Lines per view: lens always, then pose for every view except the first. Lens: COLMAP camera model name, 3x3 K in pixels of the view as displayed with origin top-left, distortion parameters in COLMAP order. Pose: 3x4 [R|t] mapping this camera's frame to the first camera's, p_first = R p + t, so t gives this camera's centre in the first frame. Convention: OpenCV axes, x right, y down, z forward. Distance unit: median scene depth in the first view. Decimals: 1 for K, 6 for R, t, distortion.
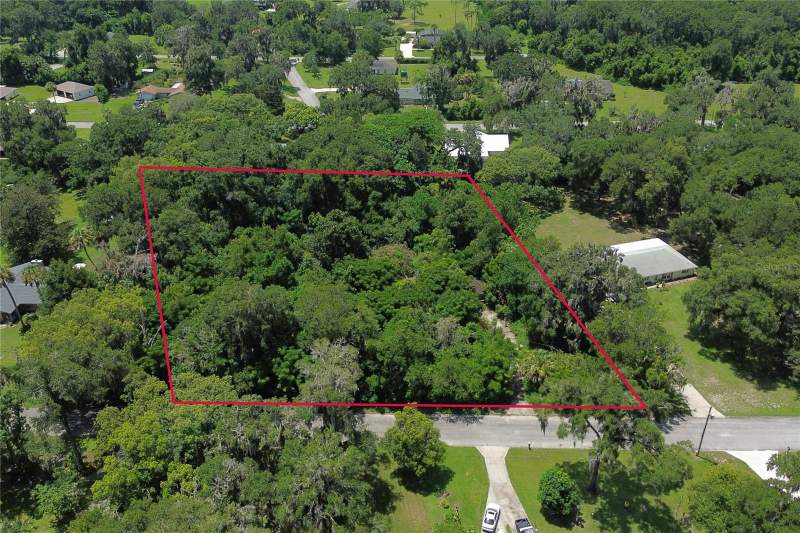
lens RADIAL K [[651.9, 0, 400.0], [0, 651.9, 266.5], [0, 0, 1]] dist [0.019287, -0.004555]
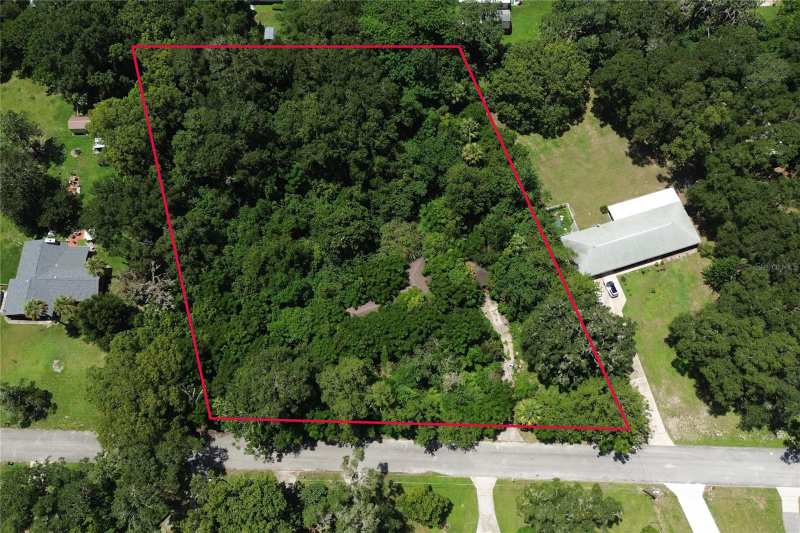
lens RADIAL K [[651.9, 0, 400.0], [0, 651.9, 266.5], [0, 0, 1]] dist [0.019287, -0.004555]
pose [[0.999946, -0.010202, -0.002217, -0.014115], [0.009393, 0.786411, 0.617632, -0.794365], [-0.004557, -0.617619, 0.786464, 0.238501]]
